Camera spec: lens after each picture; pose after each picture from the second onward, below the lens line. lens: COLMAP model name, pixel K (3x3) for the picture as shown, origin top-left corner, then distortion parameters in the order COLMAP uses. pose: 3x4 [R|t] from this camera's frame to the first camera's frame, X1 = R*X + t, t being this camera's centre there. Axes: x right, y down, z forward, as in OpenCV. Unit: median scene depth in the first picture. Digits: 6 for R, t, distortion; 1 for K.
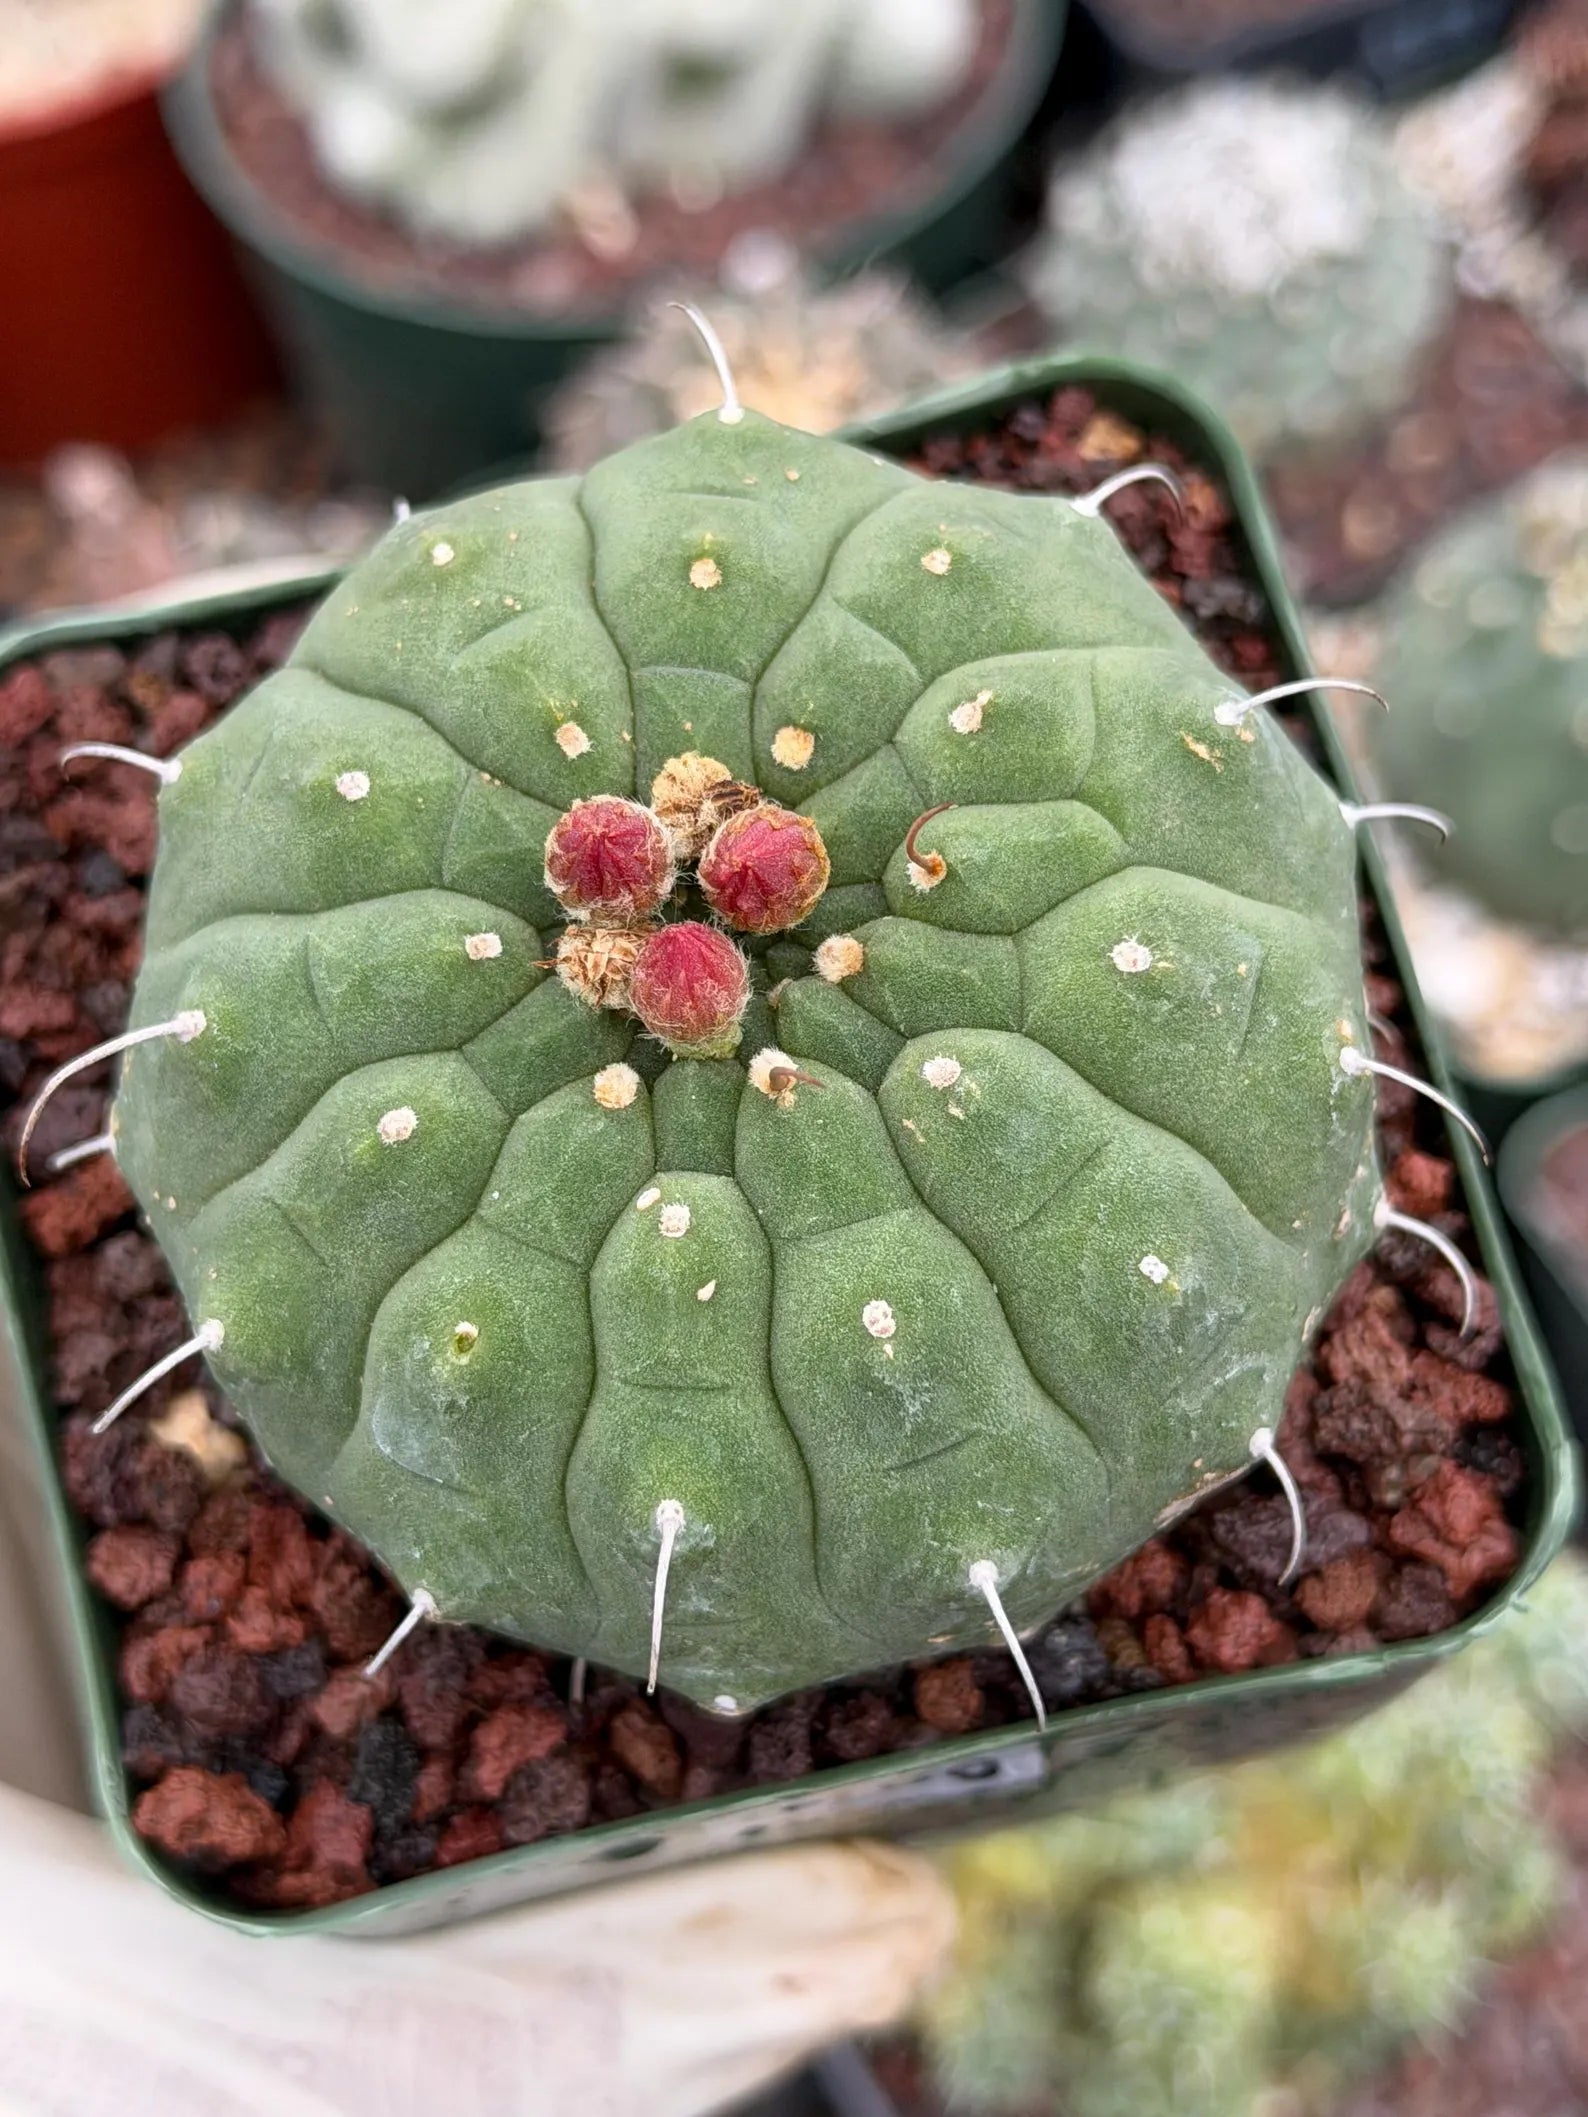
lens RADIAL K [[3765.1, 0, 794.0], [0, 3765.1, 1058.5], [0, 0, 1]] dist [0.050933, 0.097922]
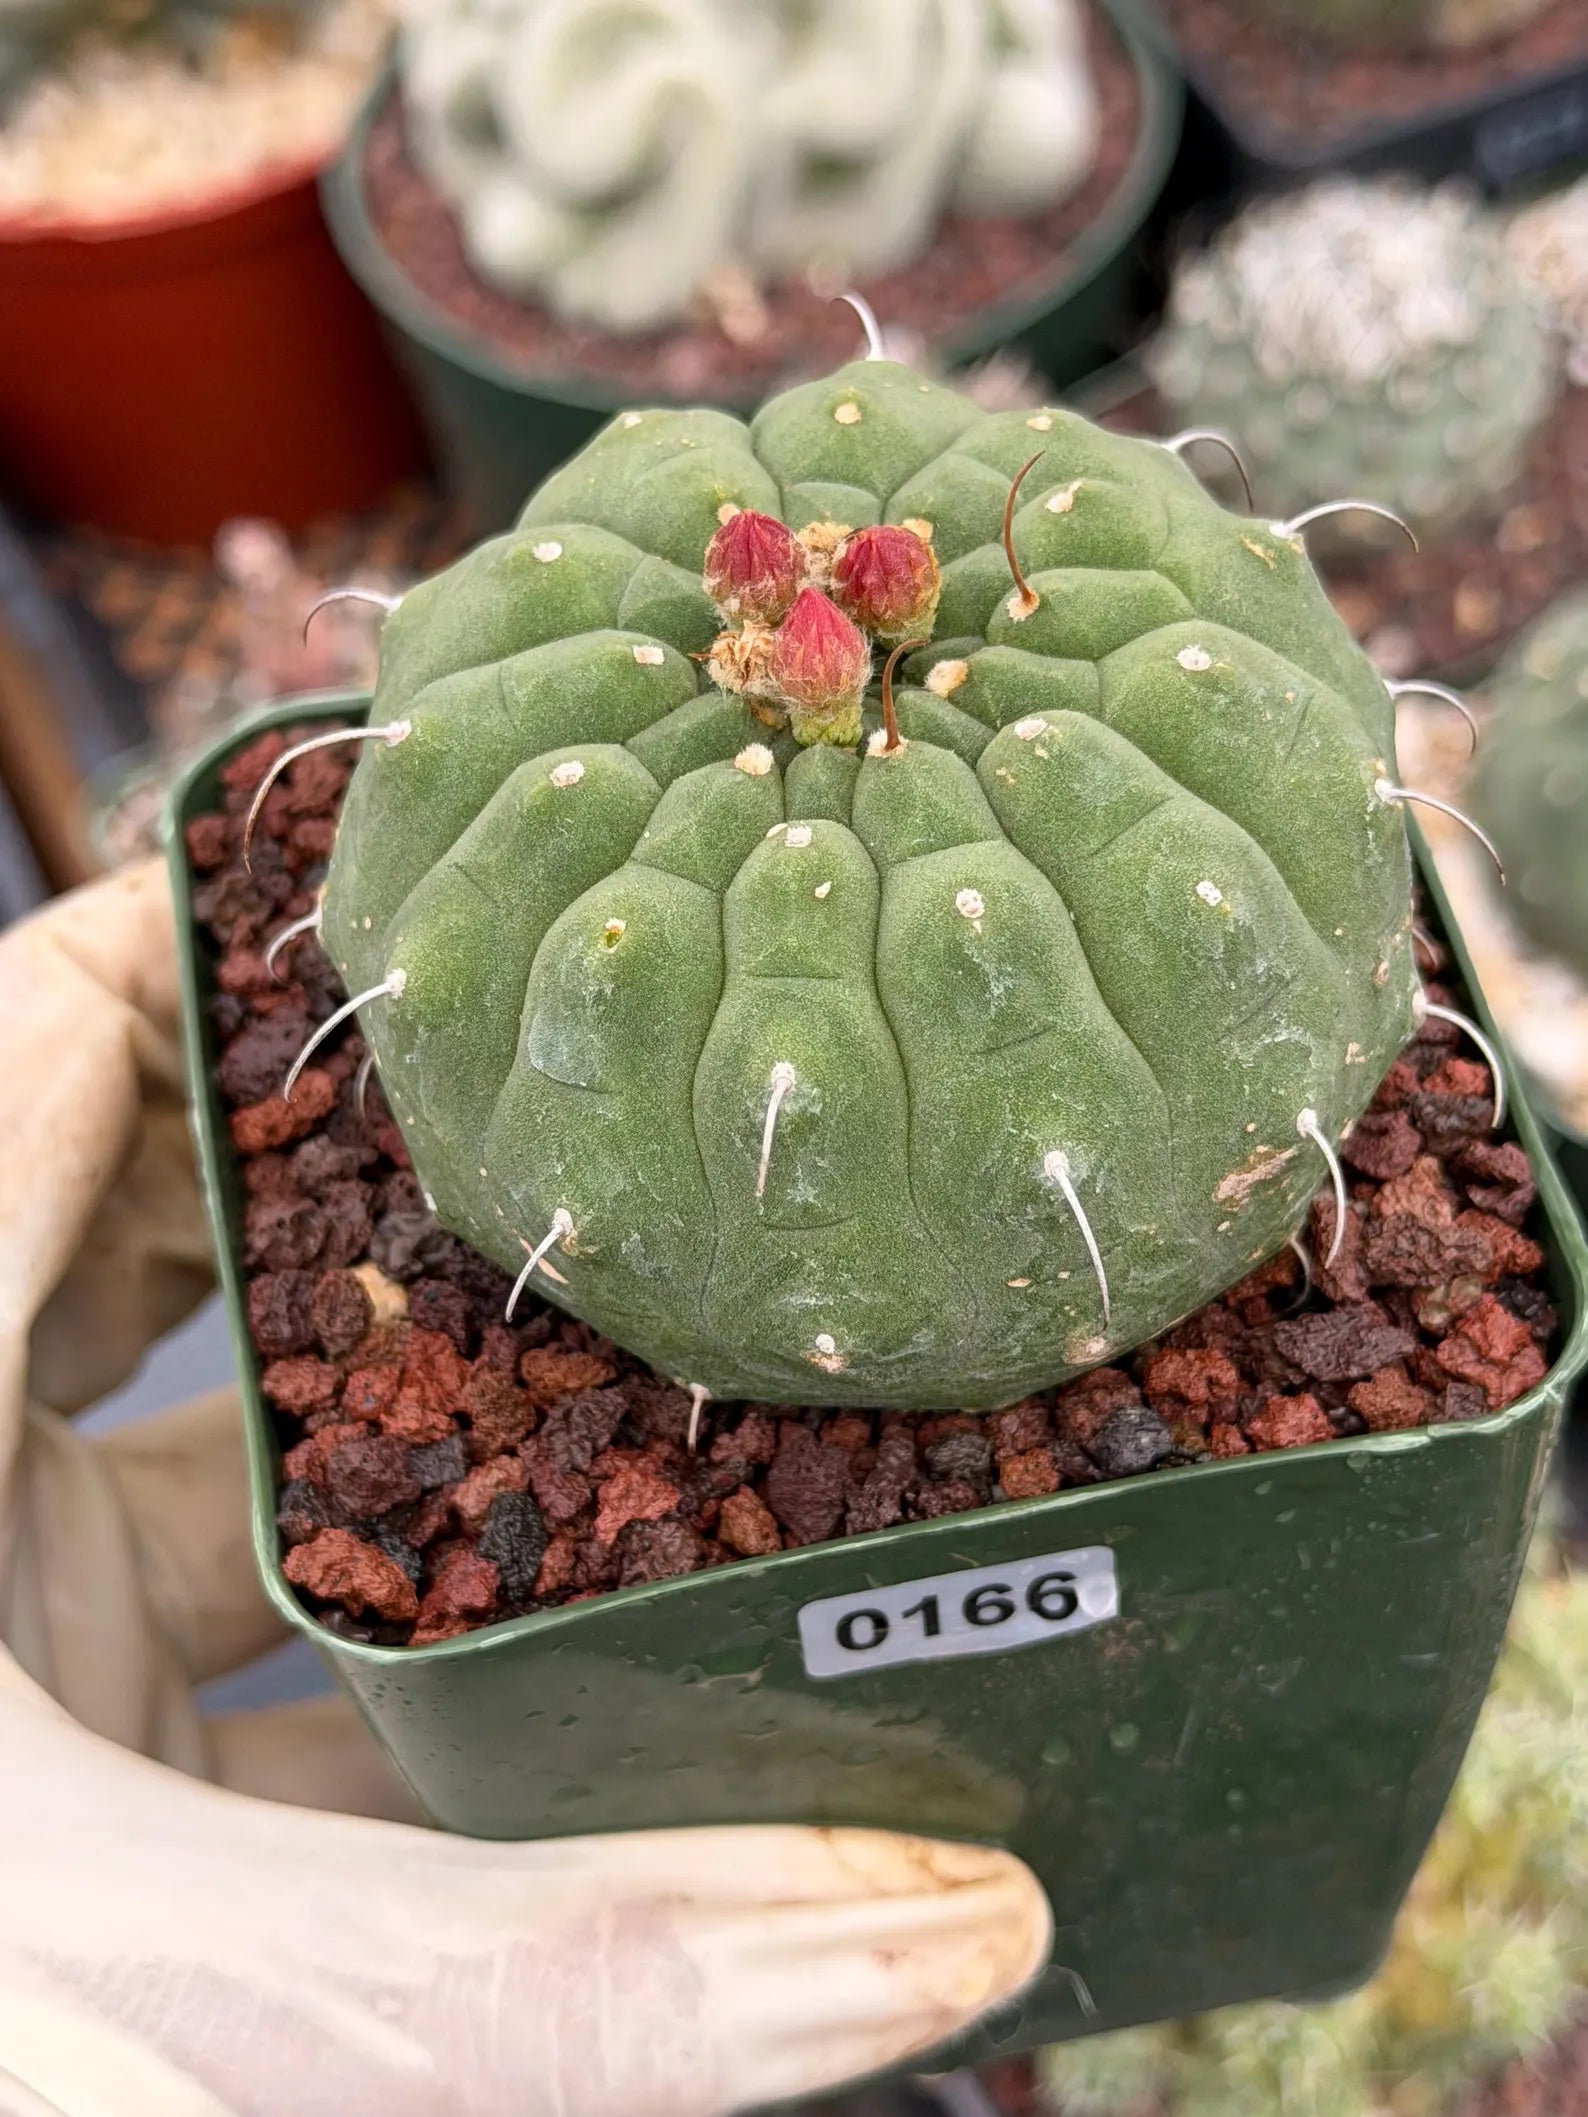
lens RADIAL K [[3636.8, 0, 794.0], [0, 3636.8, 1058.5], [0, 0, 1]] dist [0.060475, 0.261031]
pose [[0.998279, 0.031172, -0.049672, 0.024588], [-0.045157, 0.949015, -0.311980, 0.448601], [0.037415, 0.313686, 0.948789, -0.050357]]
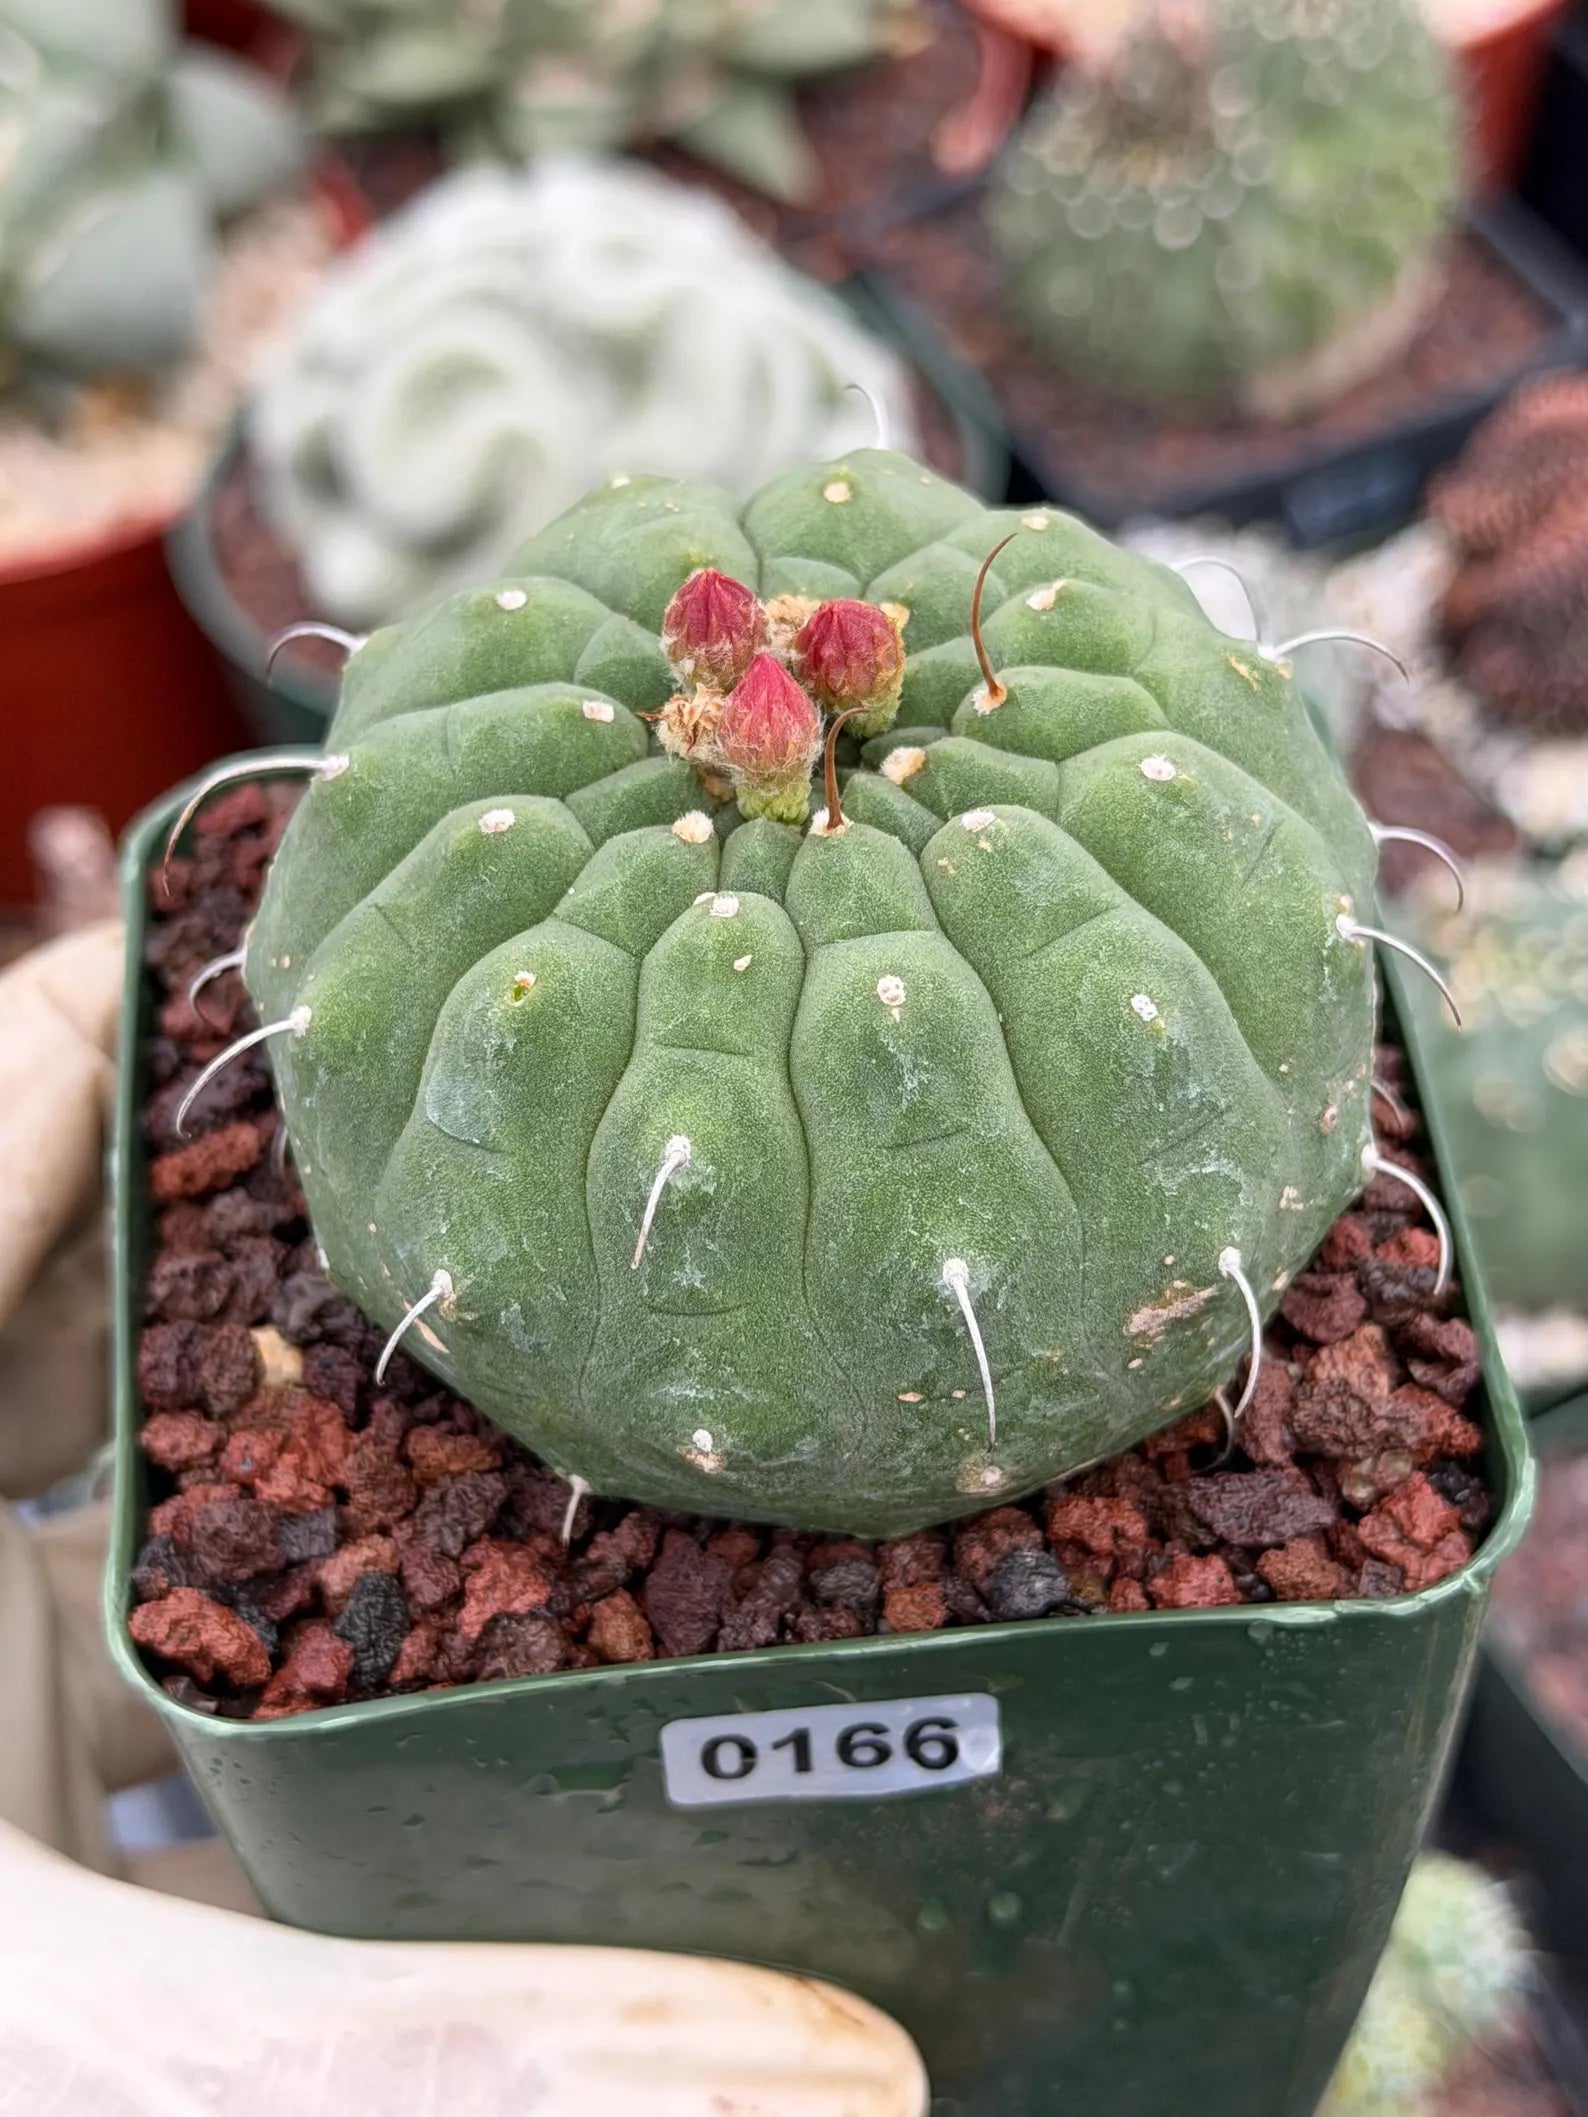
lens RADIAL K [[3636.8, 0, 794.0], [0, 3636.8, 1058.5], [0, 0, 1]] dist [0.060475, 0.261031]
pose [[0.988180, 0.129446, -0.082120, 0.081593], [-0.150555, 0.920367, -0.360911, 0.460395], [0.028862, 0.369009, 0.928978, 0.008242]]
